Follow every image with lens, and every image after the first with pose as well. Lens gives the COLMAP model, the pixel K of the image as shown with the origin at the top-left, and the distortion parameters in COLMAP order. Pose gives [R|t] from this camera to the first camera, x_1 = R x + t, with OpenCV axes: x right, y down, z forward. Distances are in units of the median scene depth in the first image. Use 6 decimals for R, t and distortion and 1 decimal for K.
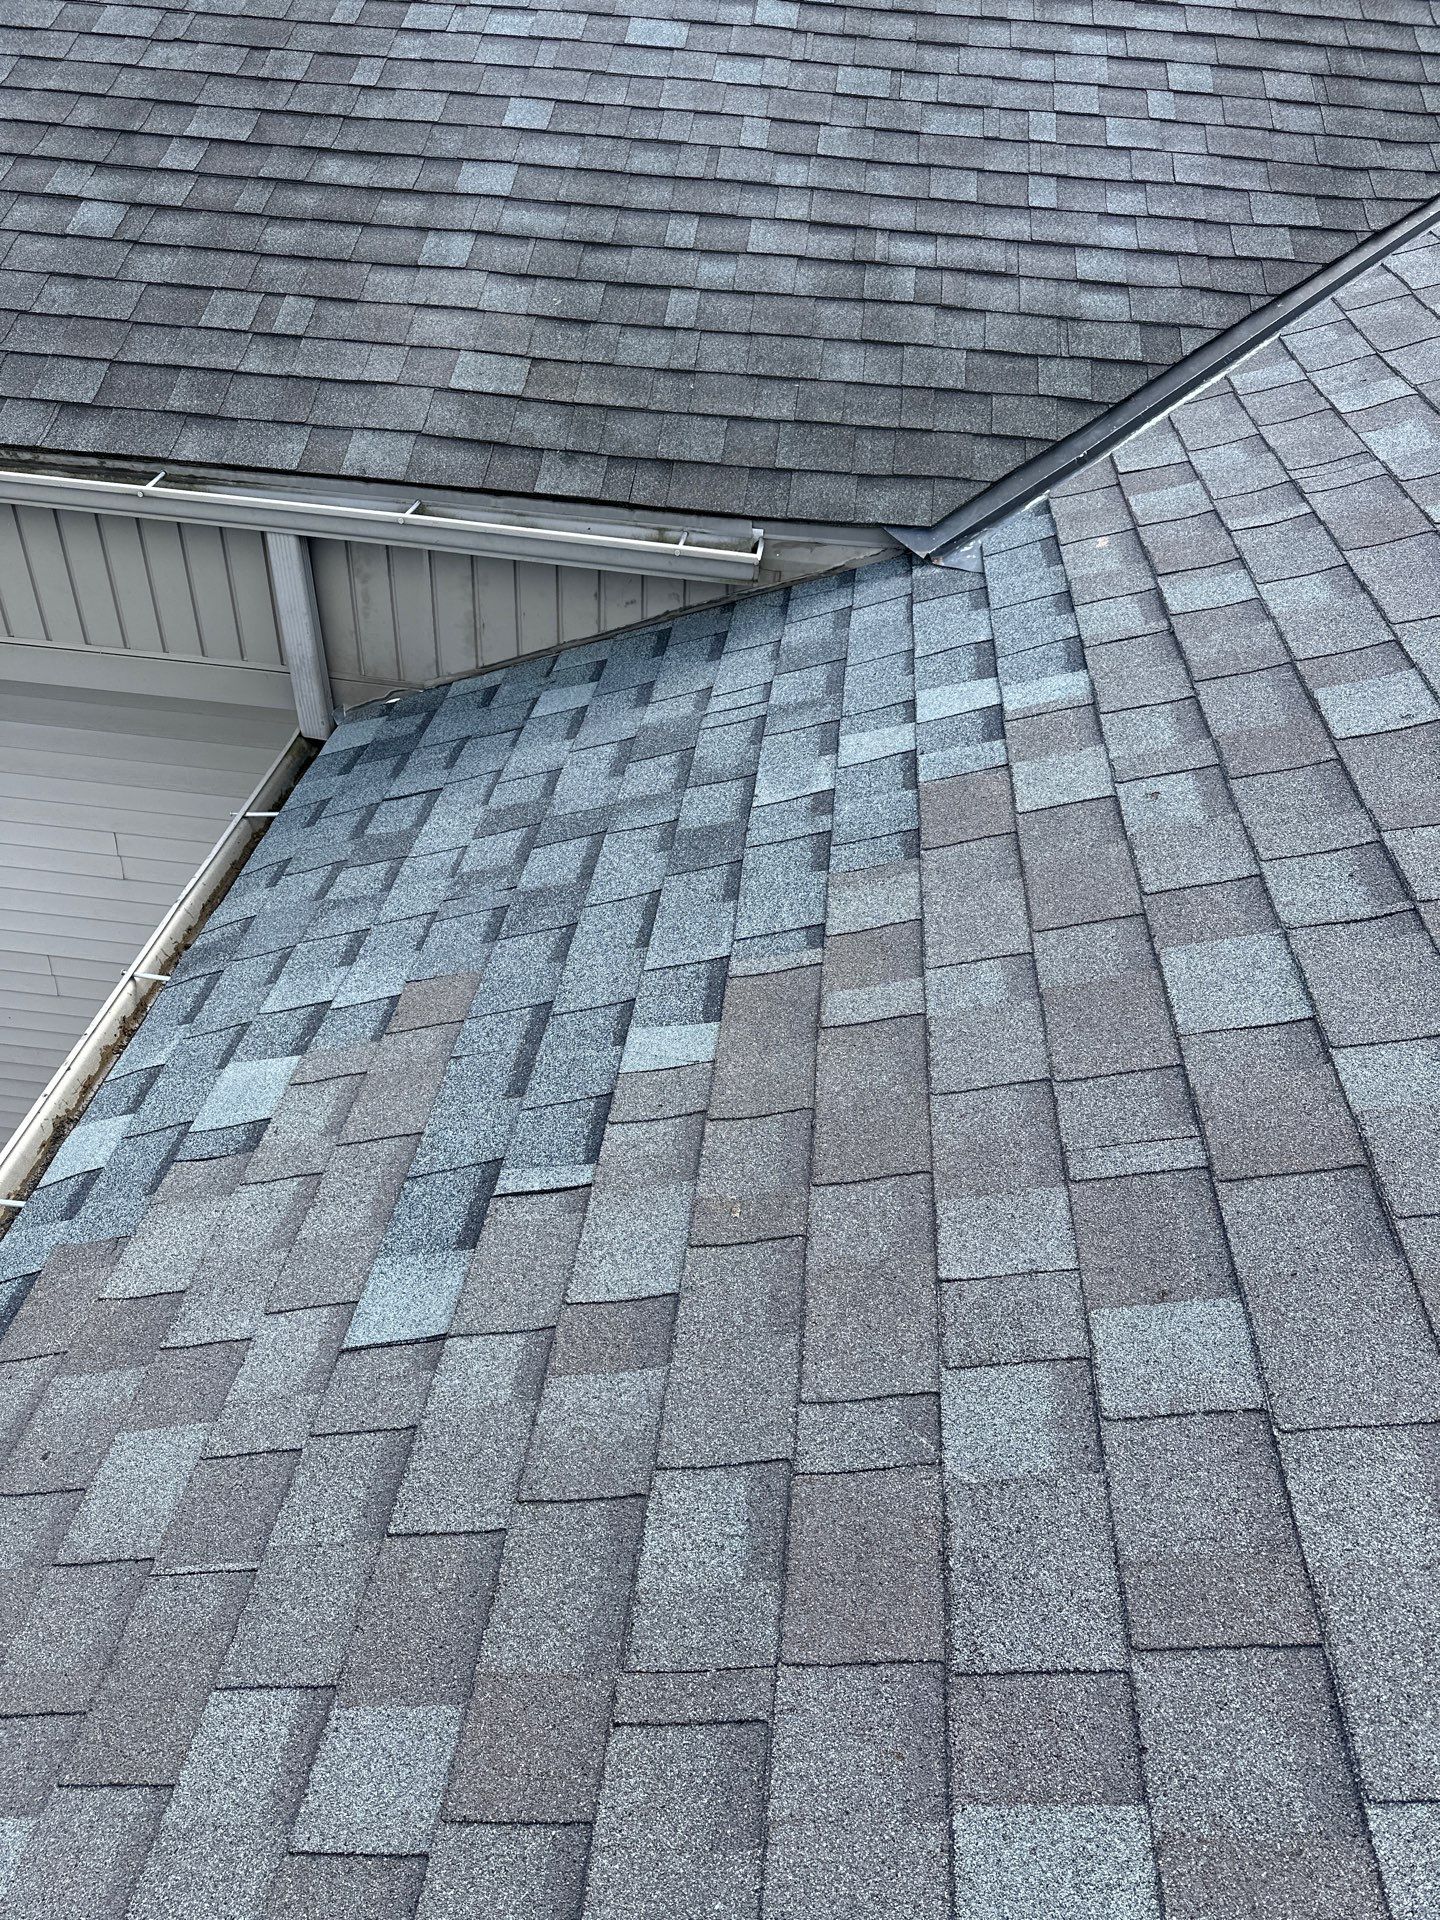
lens RADIAL K [[1391.0, 0, 729.9], [0, 1391.0, 999.7], [0, 0, 1]] dist [0.073278, -0.117882]
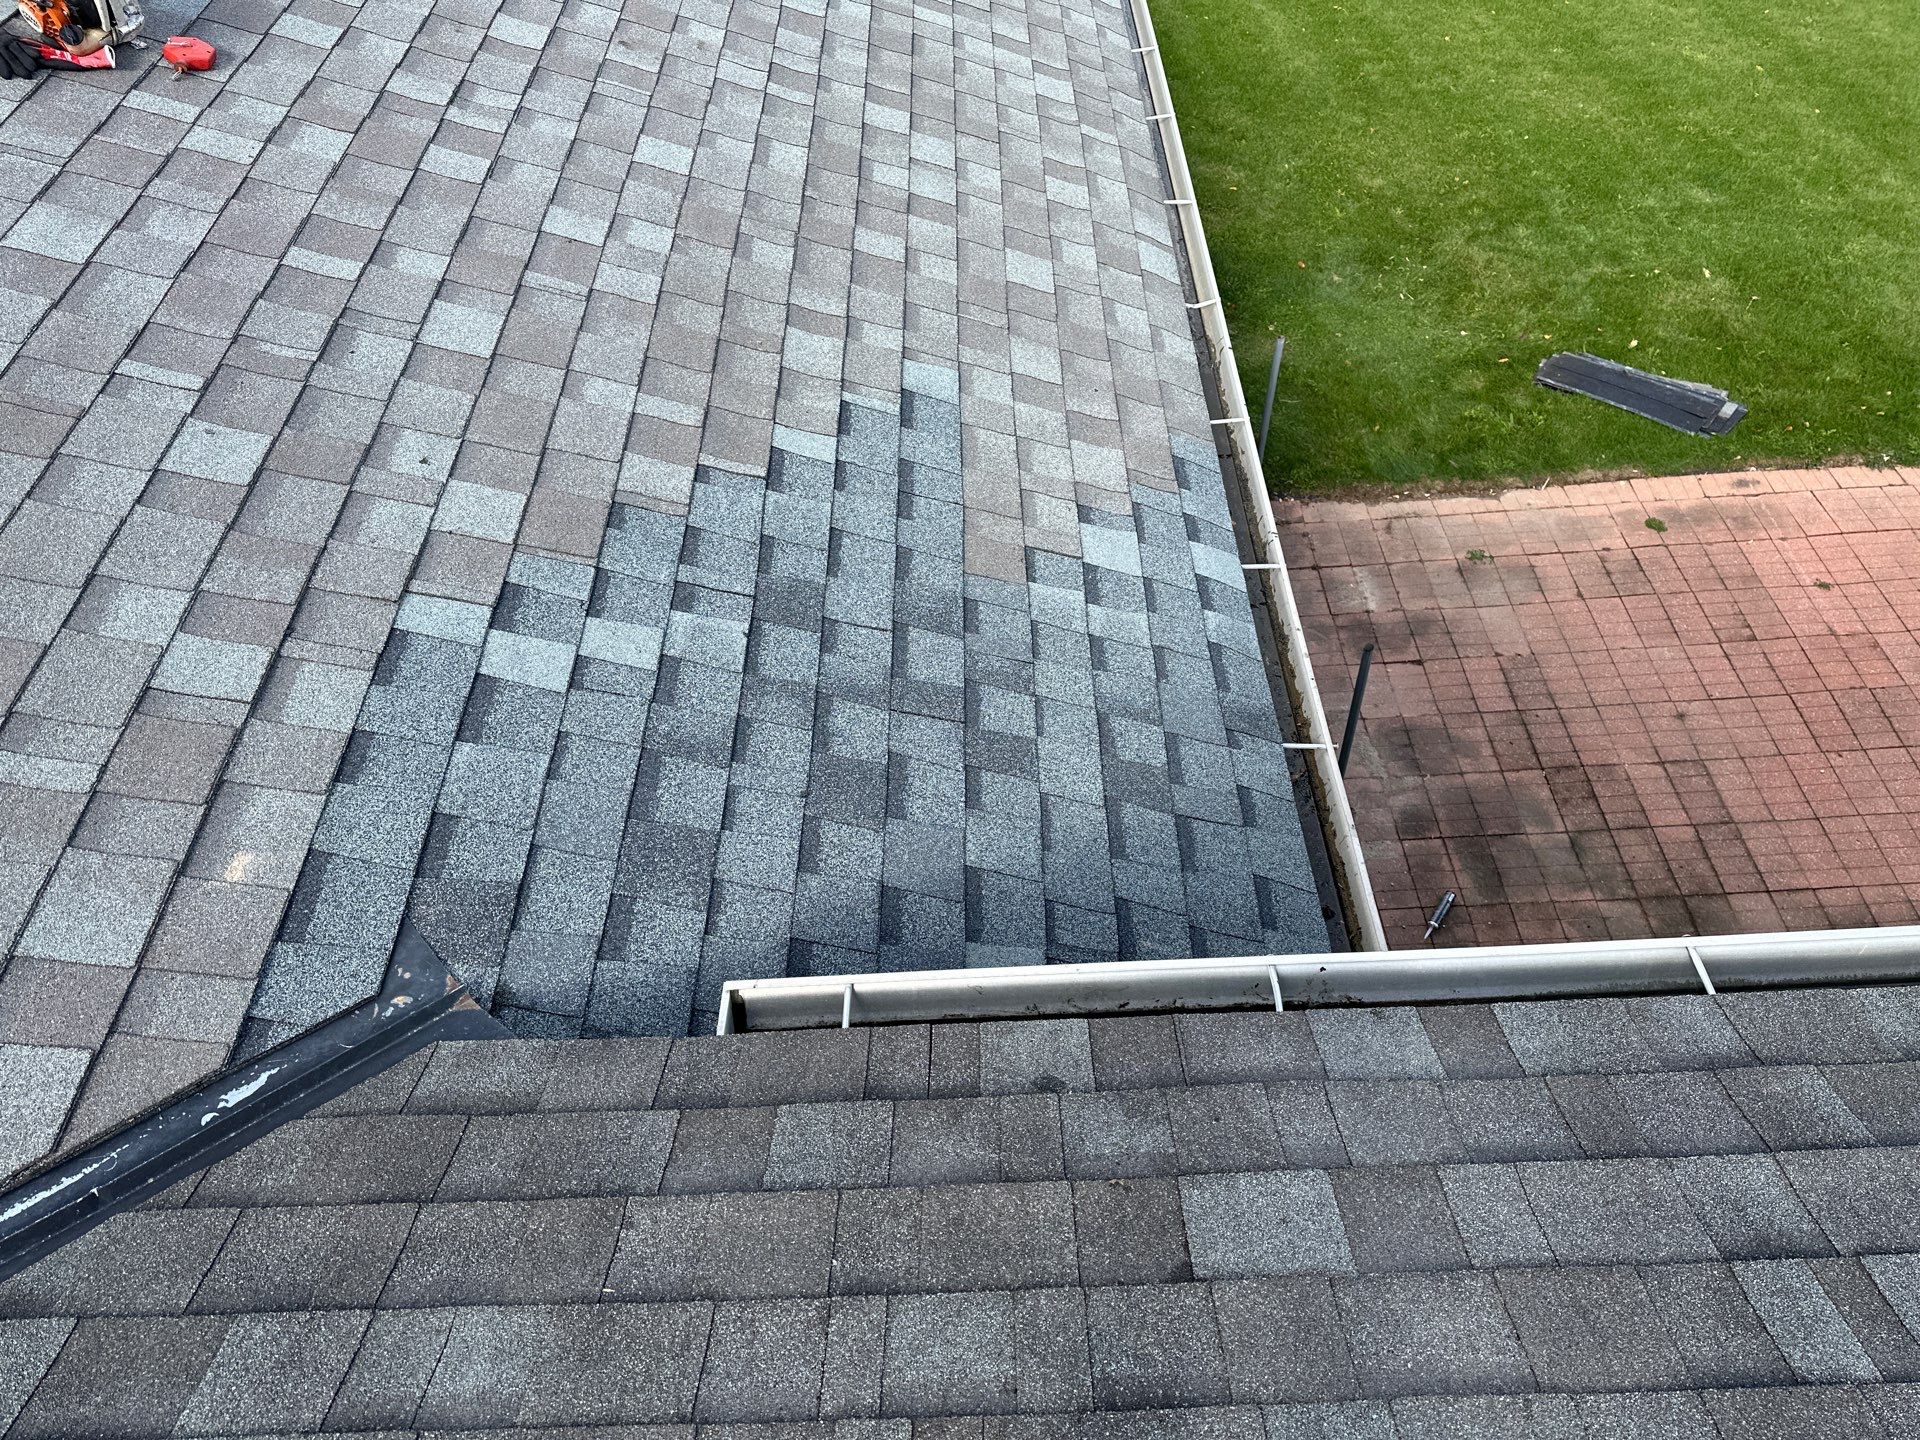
lens RADIAL K [[1317.4, 0, 960.0], [0, 1317.4, 720.5], [0, 0, 1]] dist [0.017843, -0.023038]
pose [[-0.994245, 0.079911, -0.071347, -0.052905], [-0.069218, 0.029105, 0.997177, -0.905537], [0.081762, 0.996377, -0.023407, 0.855854]]
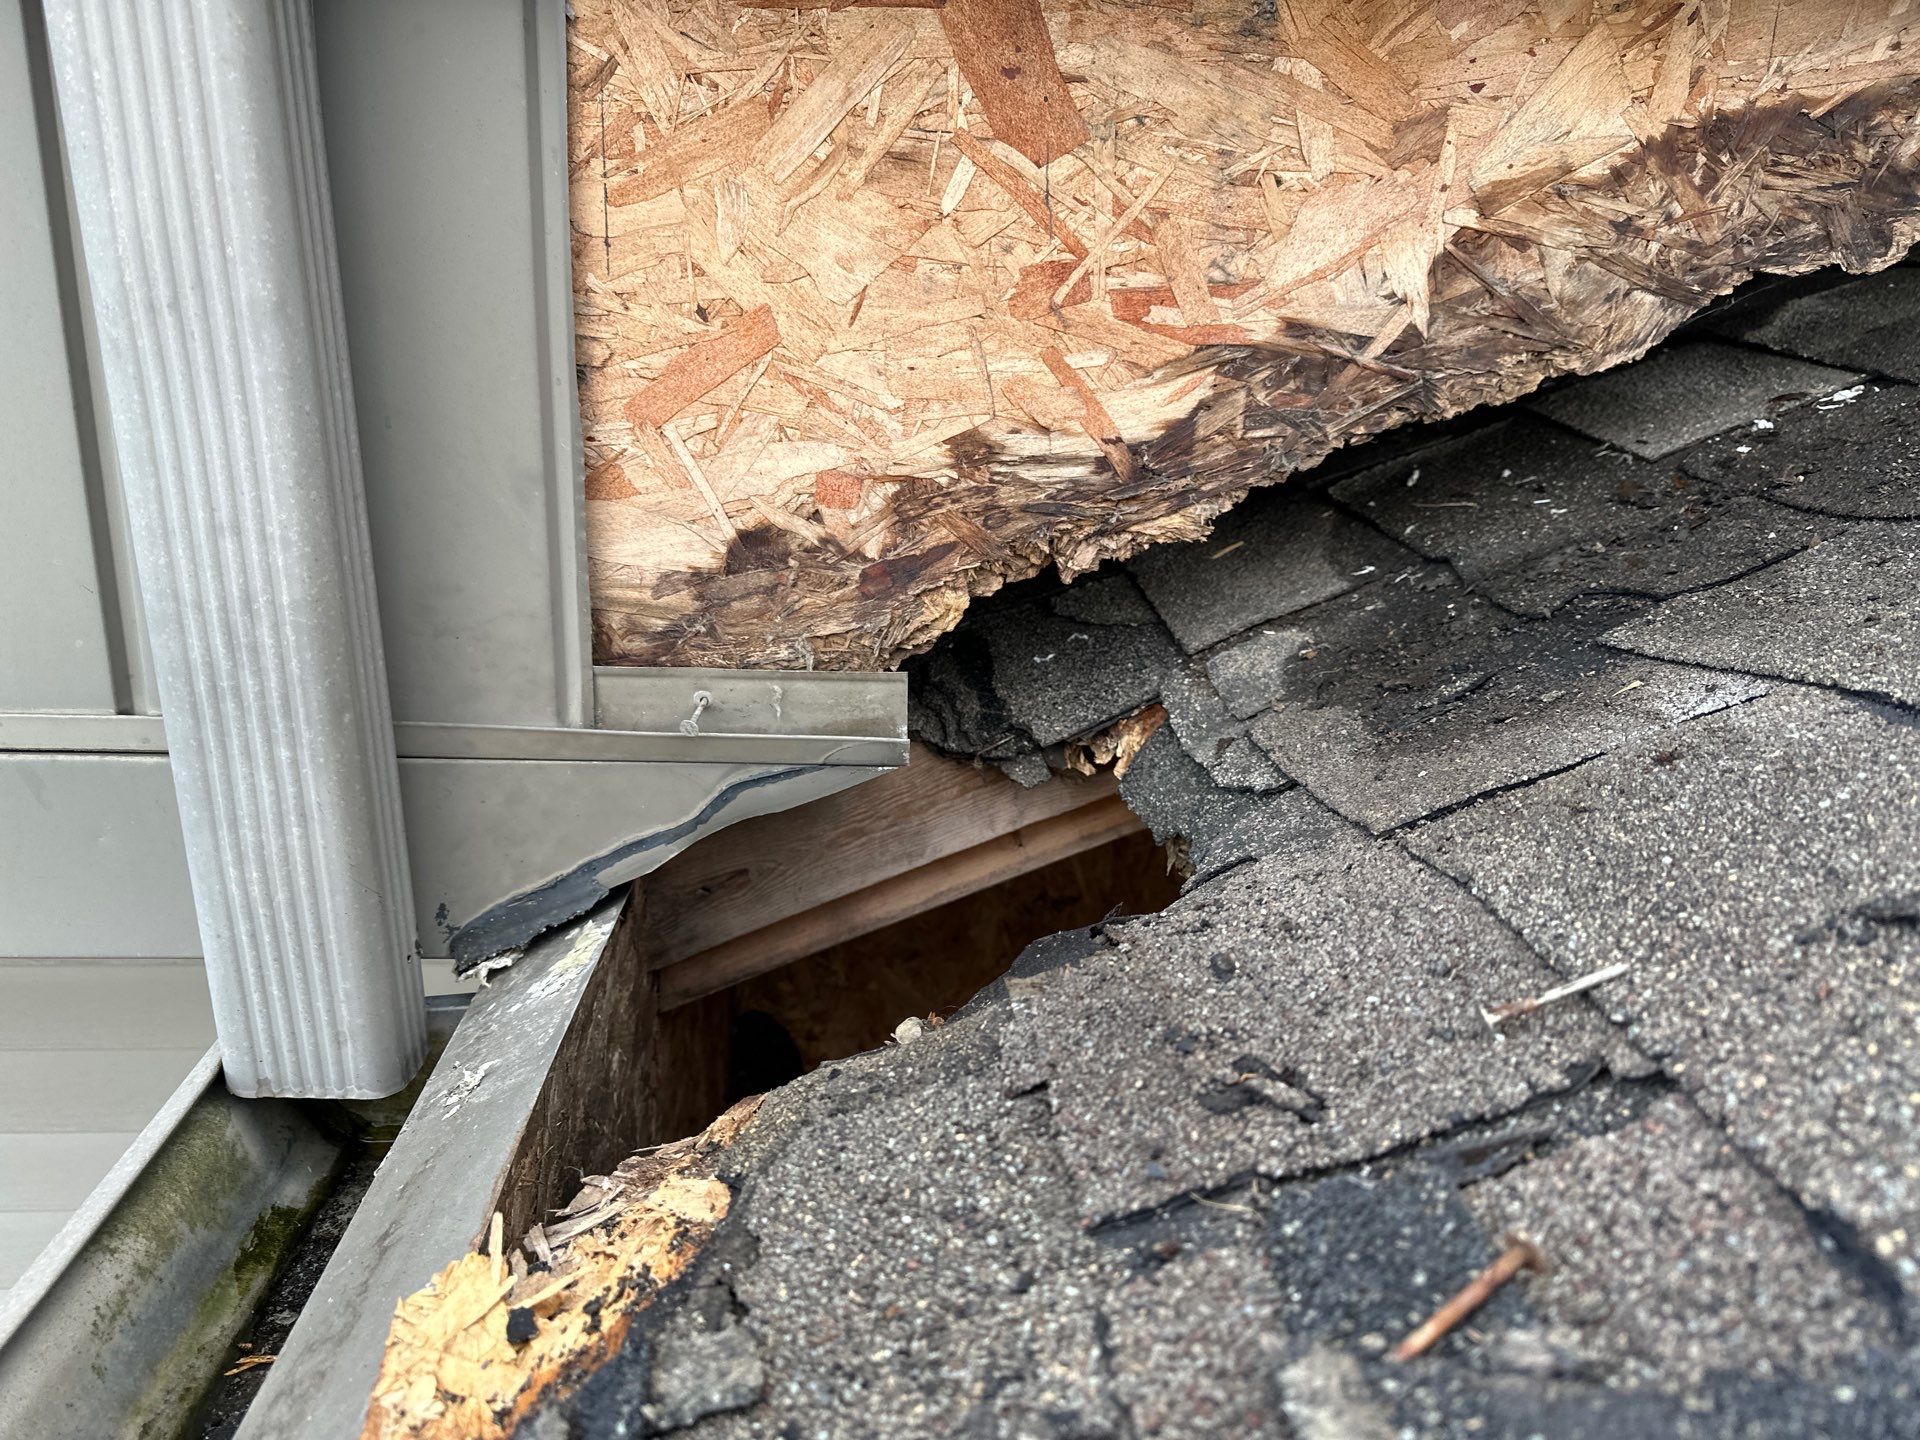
lens RADIAL K [[1368.1, 0, 978.9], [0, 1368.1, 727.0], [0, 0, 1]] dist [0.069162, -0.090983]
pose [[0.985238, -0.079871, 0.151417, -0.256997], [0.128317, 0.930031, -0.344351, -0.171222], [-0.113319, 0.358697, 0.926550, 0.888601]]
